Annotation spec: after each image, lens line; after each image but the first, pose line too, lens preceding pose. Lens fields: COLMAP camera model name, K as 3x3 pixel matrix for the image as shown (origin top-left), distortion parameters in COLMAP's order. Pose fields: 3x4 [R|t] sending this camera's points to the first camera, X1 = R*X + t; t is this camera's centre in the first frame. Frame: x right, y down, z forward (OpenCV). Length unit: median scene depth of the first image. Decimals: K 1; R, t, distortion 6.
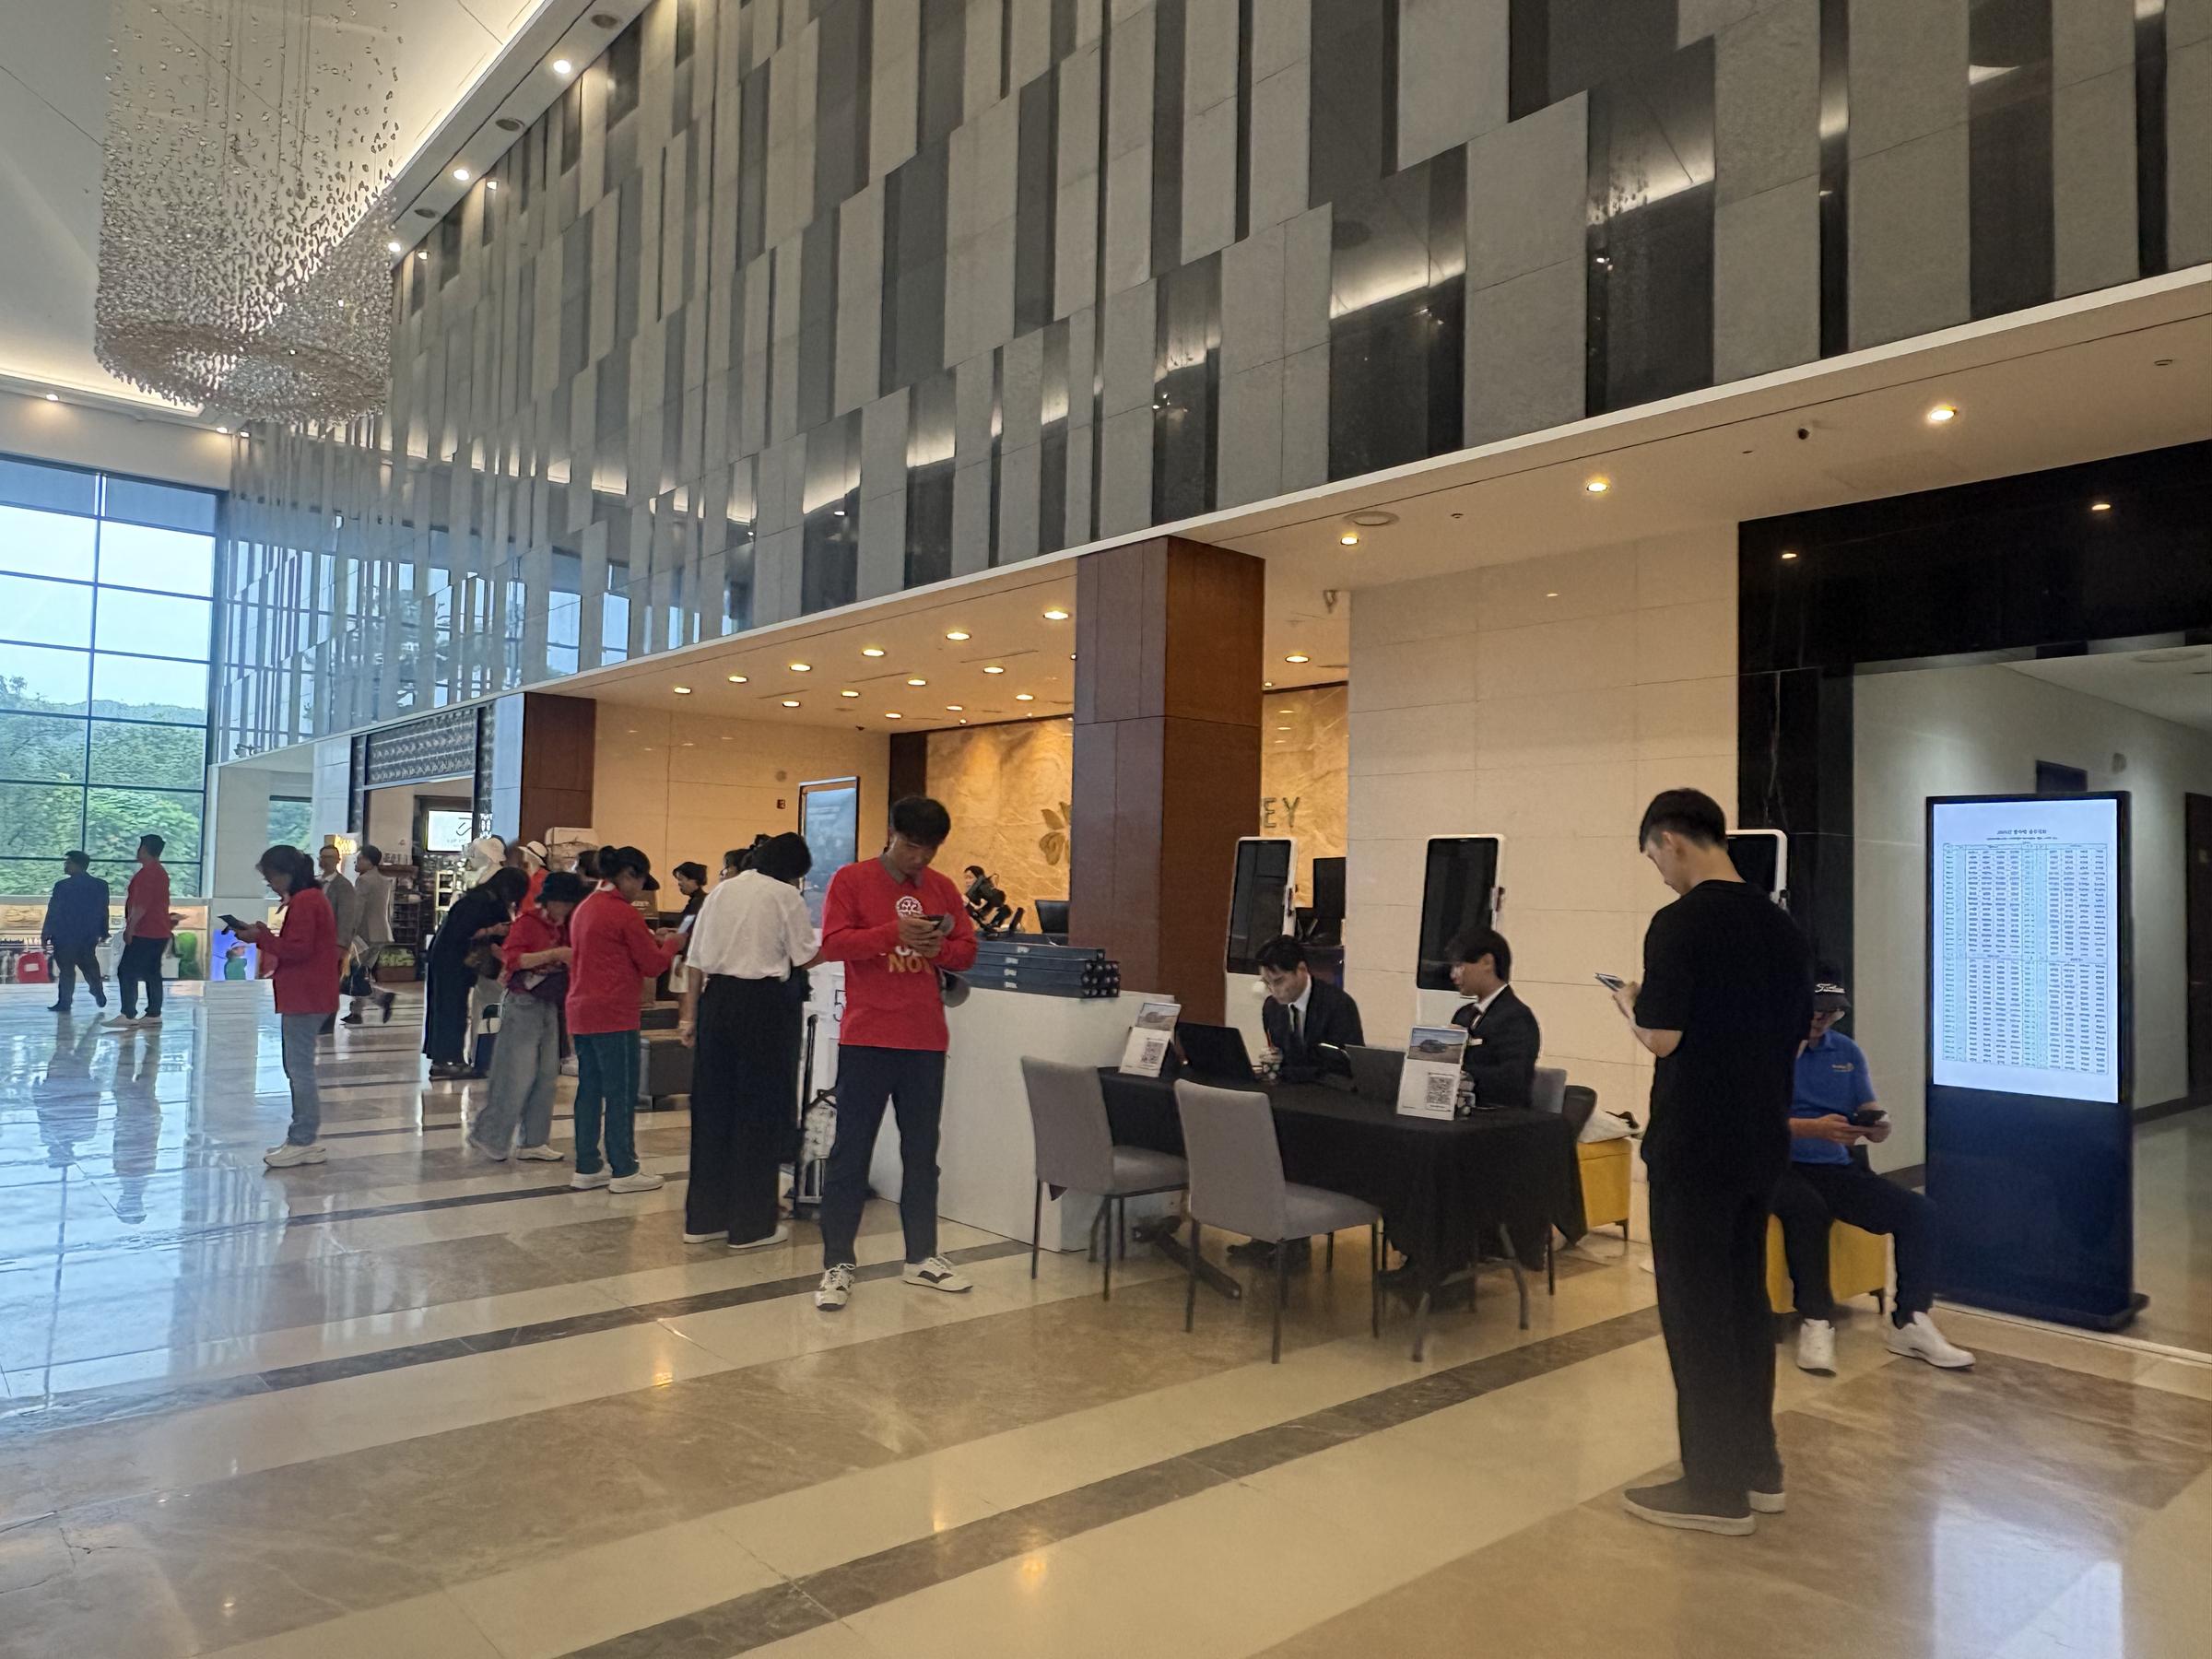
lens RADIAL K [[1467.2, 0, 1106.0], [0, 1467.2, 829.5], [0, 0, 1]] dist [-0.004851, -0.001271]
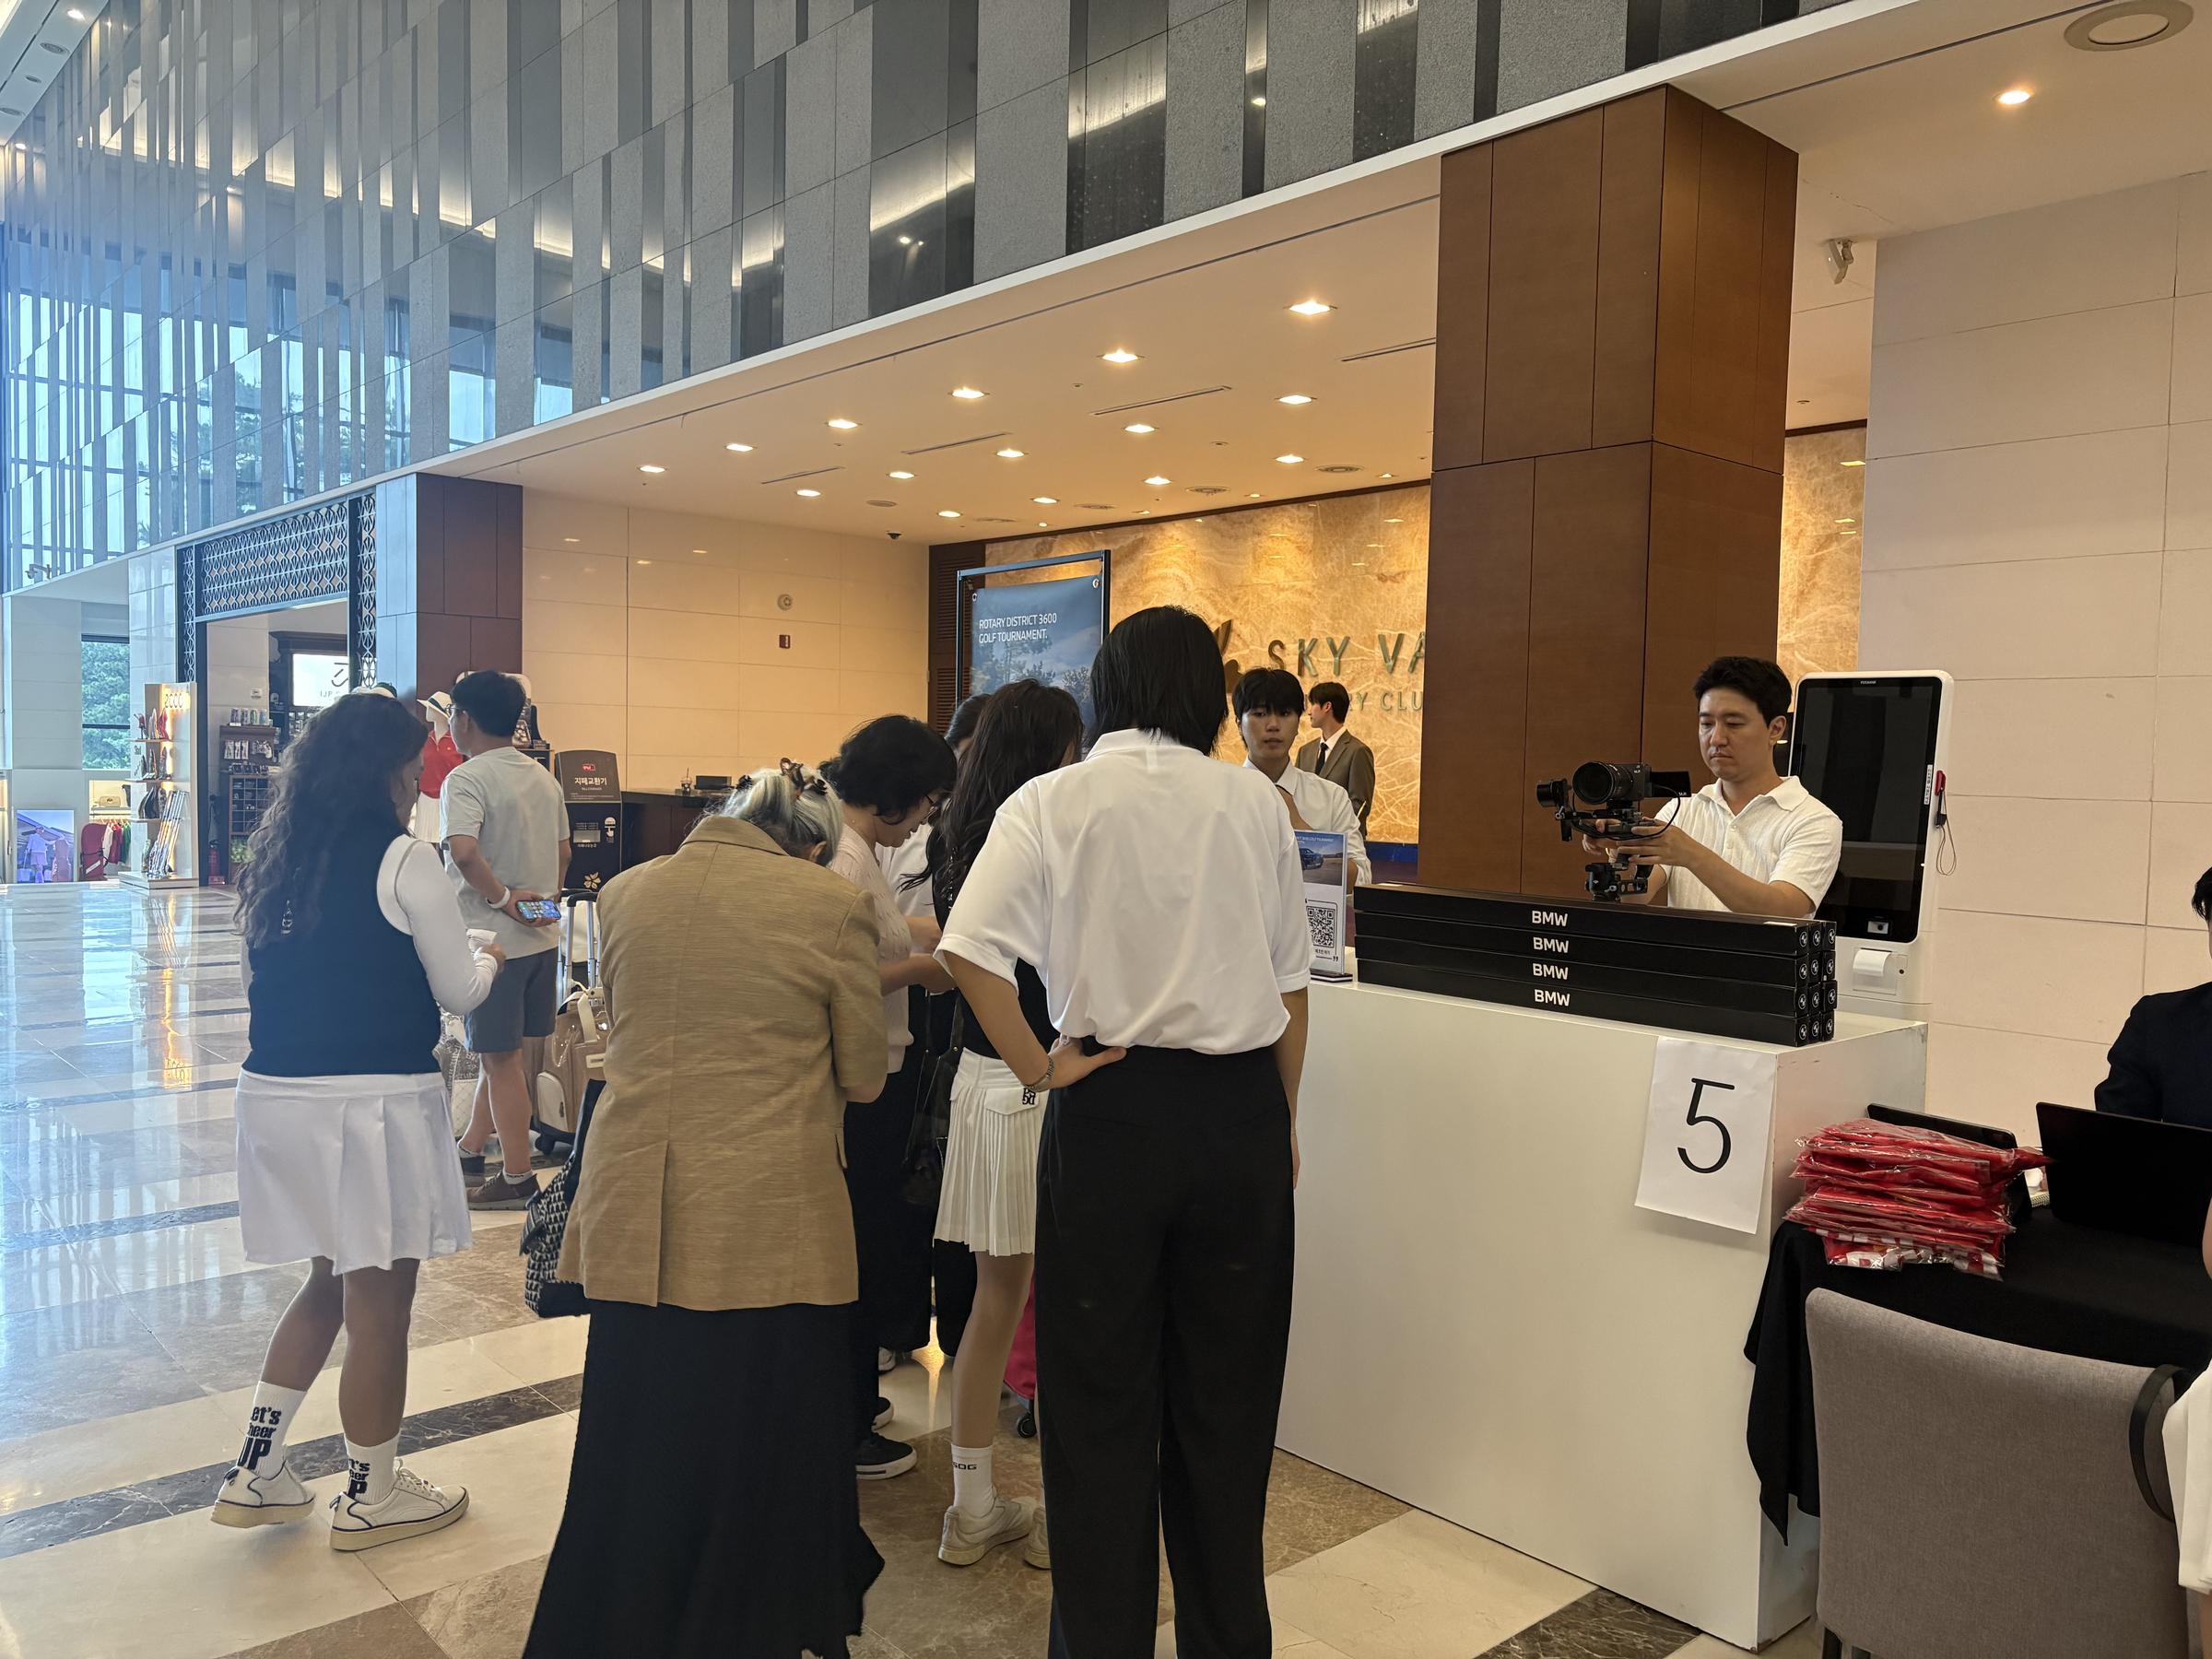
lens RADIAL K [[1643.9, 0, 1093.0], [0, 1643.9, 836.2], [0, 0, 1]] dist [0.057477, -0.051473]
pose [[0.999975, -0.000680, 0.007086, -0.080663], [0.000037, 0.995902, 0.090437, 0.004567], [-0.007119, -0.090434, 0.995877, 0.195647]]
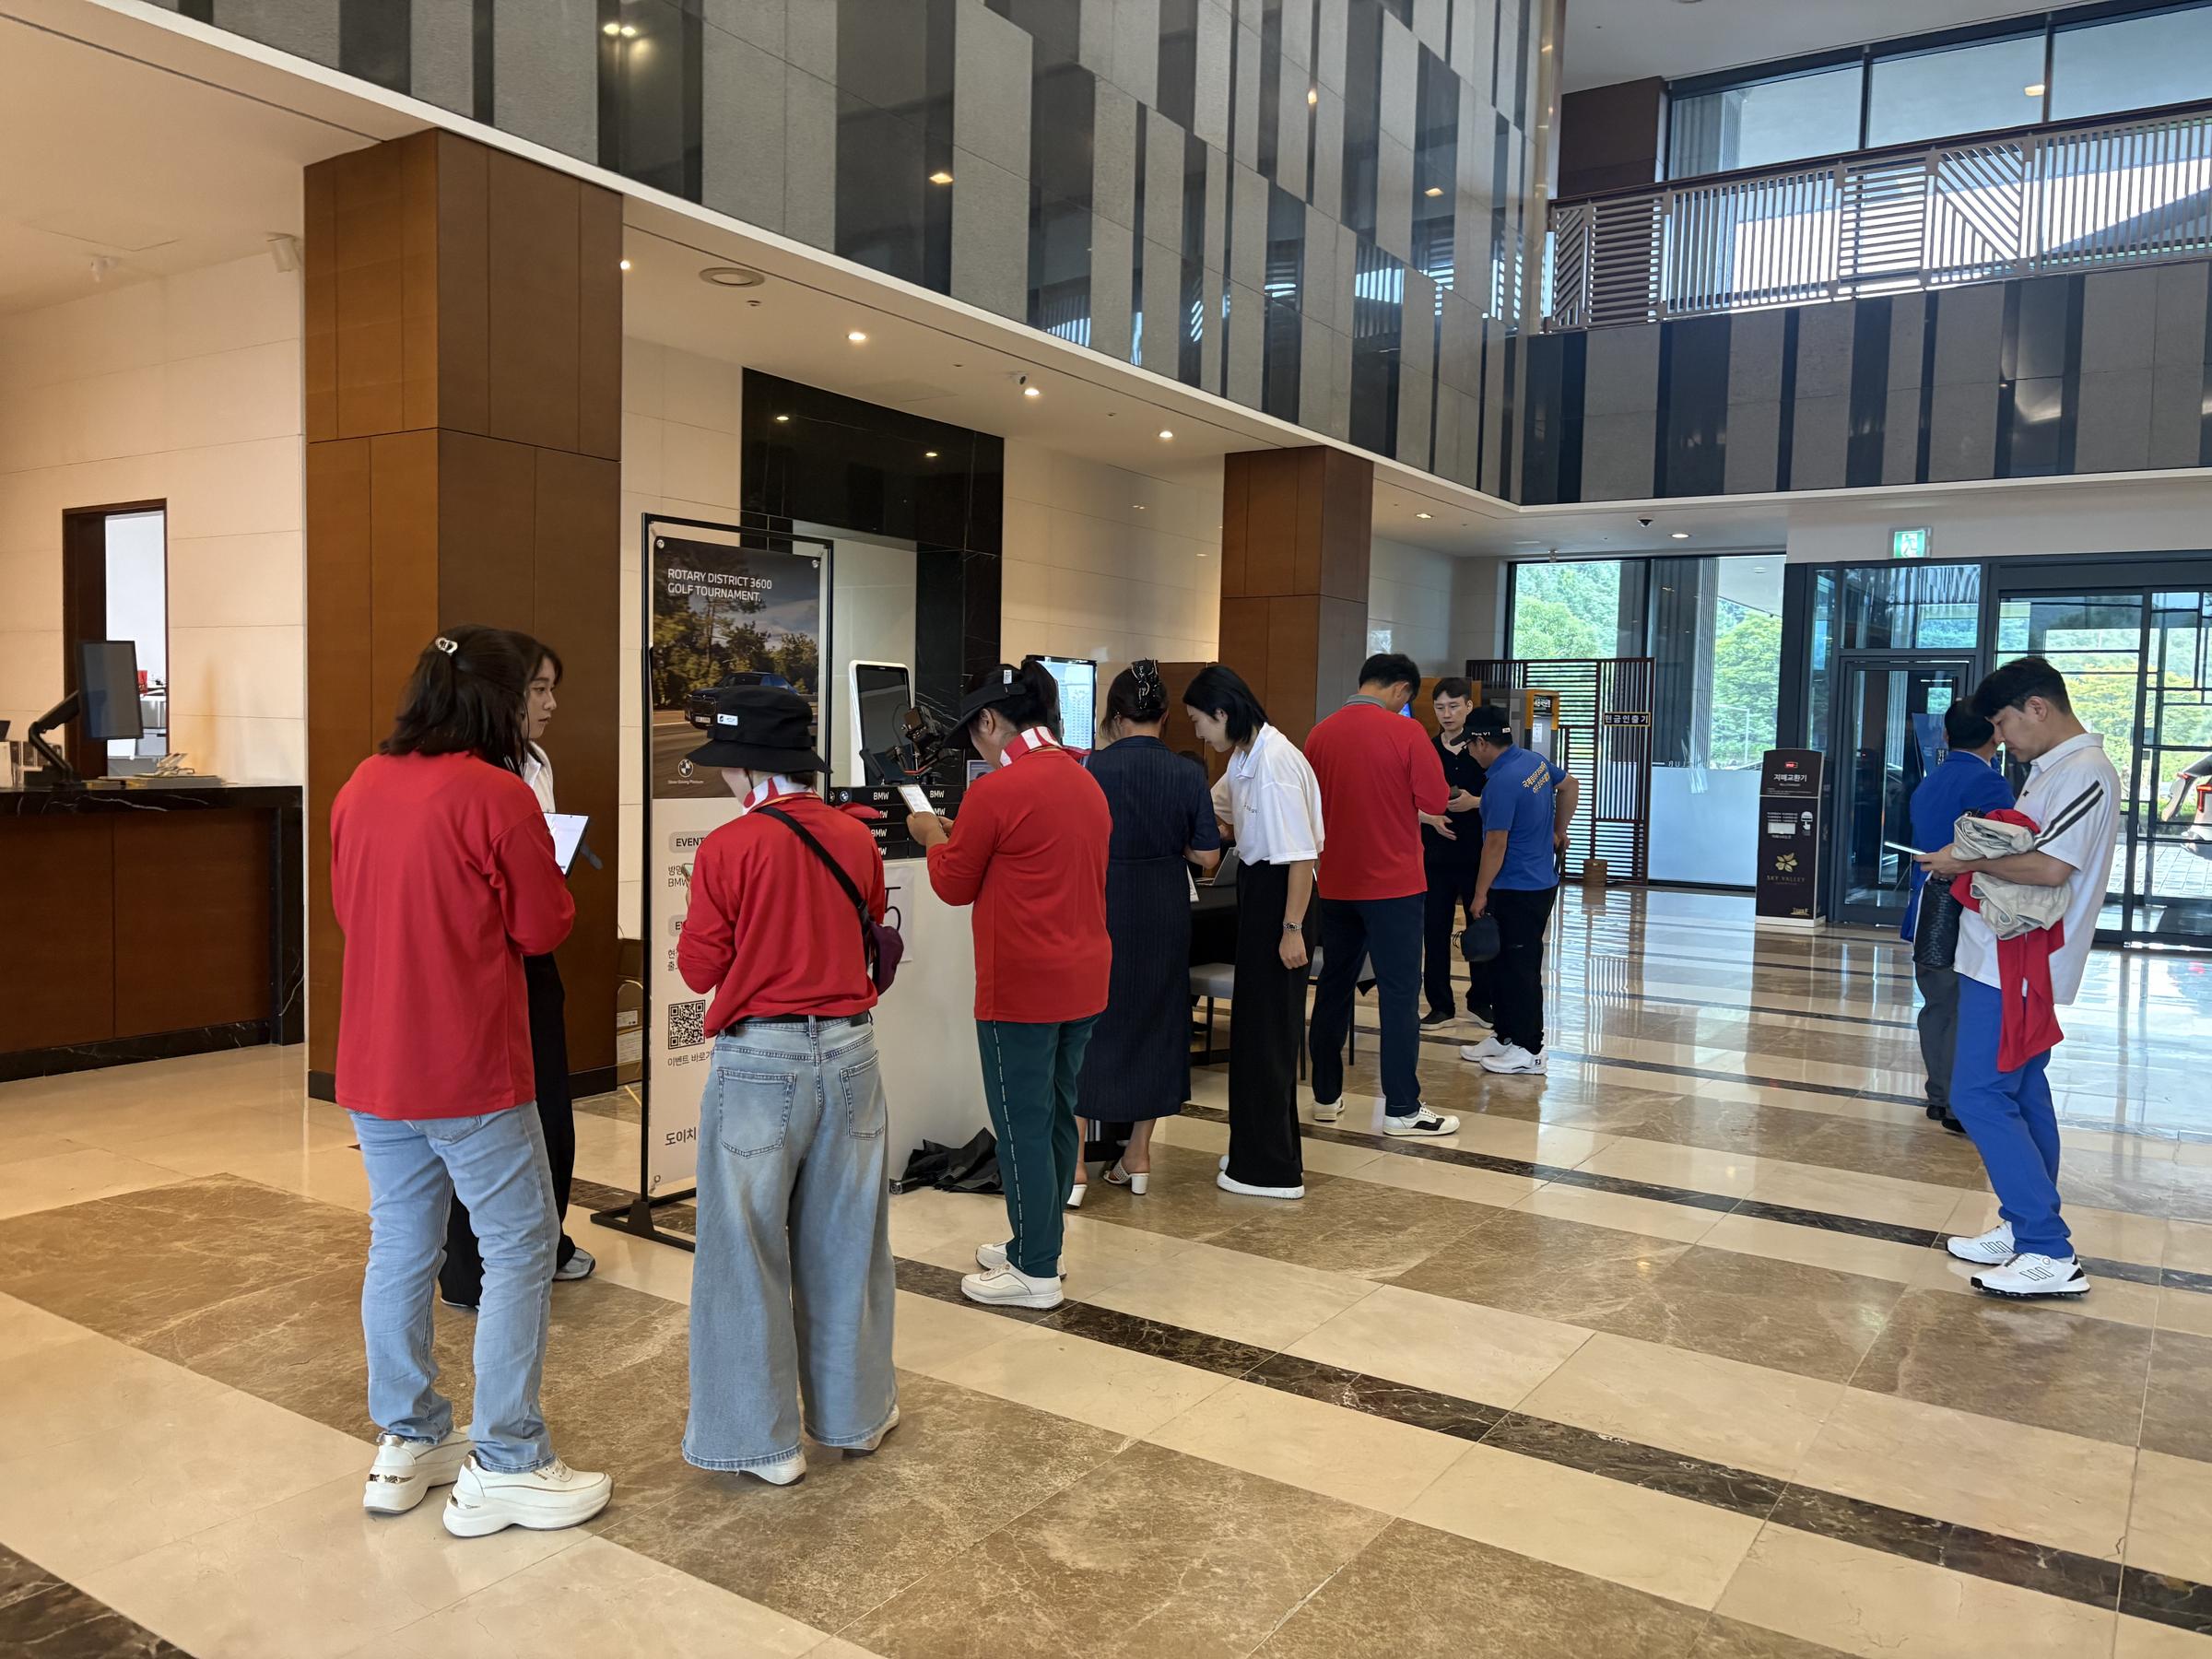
lens RADIAL K [[1691.4, 0, 1102.9], [0, 1691.4, 845.6], [0, 0, 1]] dist [0.105454, -0.178047]
pose [[-0.262349, -0.086966, 0.961046, -0.394692], [-0.067482, 0.995146, 0.071631, 0.014141], [-0.962611, -0.046061, -0.266944, 0.481223]]
